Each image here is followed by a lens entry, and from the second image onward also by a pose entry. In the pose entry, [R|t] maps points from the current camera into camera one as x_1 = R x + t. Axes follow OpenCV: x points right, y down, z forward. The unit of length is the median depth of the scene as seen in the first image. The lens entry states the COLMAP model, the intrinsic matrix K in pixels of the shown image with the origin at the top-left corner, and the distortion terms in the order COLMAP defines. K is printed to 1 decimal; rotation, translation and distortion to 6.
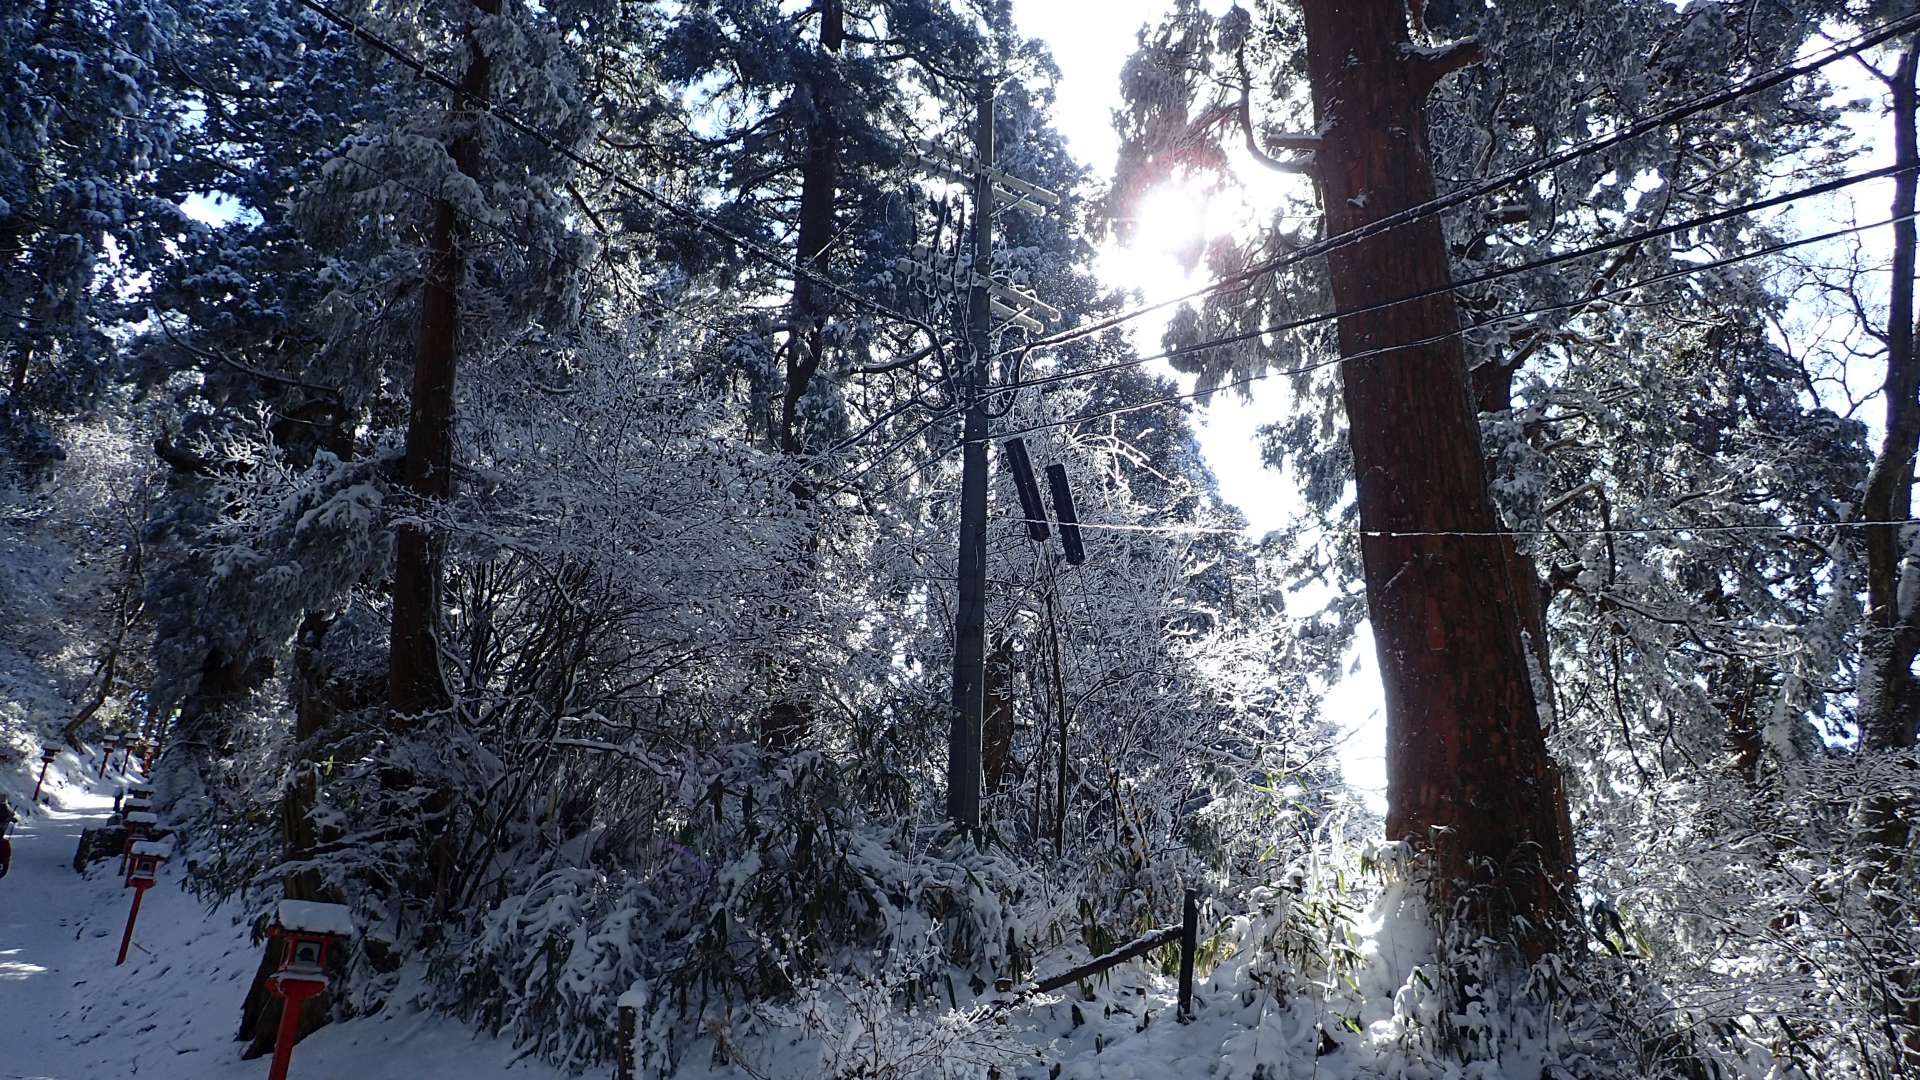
lens RADIAL K [[1401.3, 0, 957.8], [0, 1401.3, 529.3], [0, 0, 1]] dist [0.008708, 0.002887]
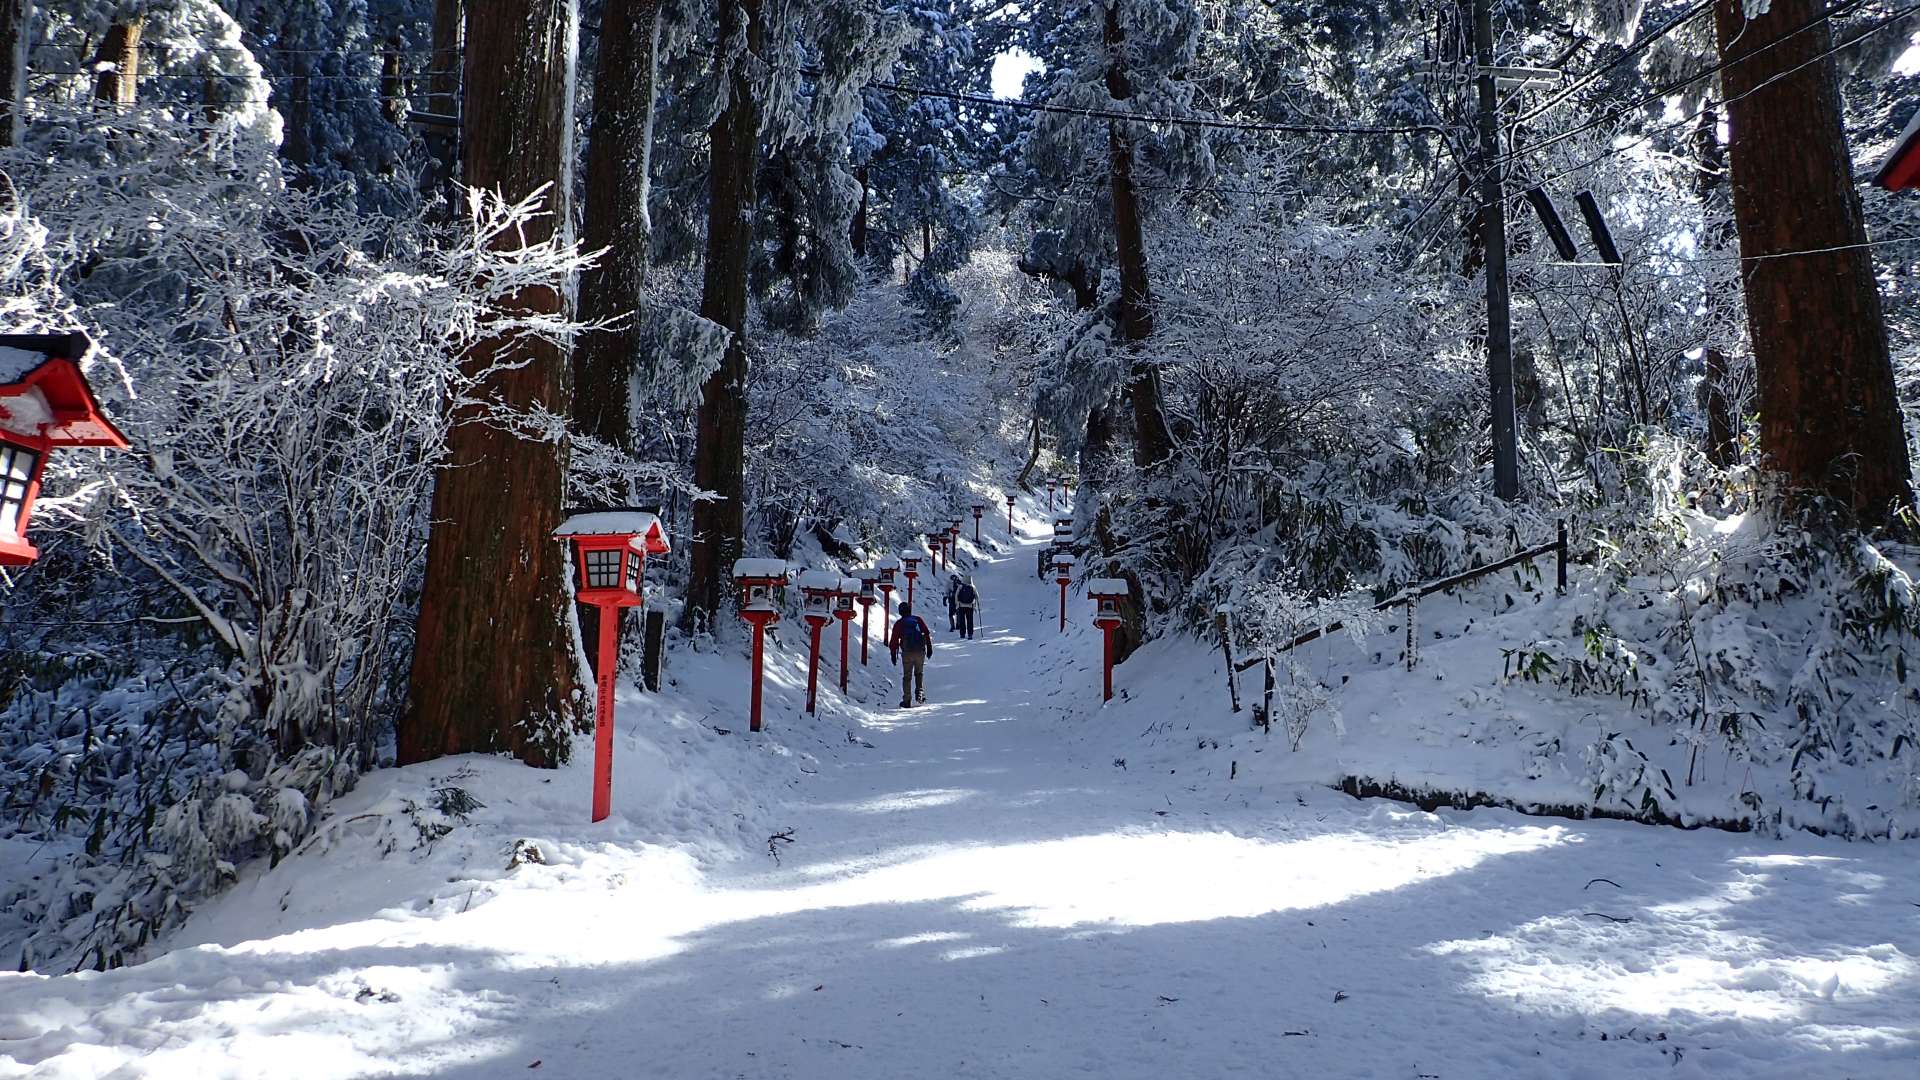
lens RADIAL K [[1401.3, 0, 960.6], [0, 1401.3, 542.1], [0, 0, 1]] dist [0.008708, 0.002887]
pose [[0.806137, -0.106752, -0.582020, 0.290225], [0.239062, 0.958503, 0.155312, -0.067504], [0.541288, -0.264342, 0.798205, -0.344166]]
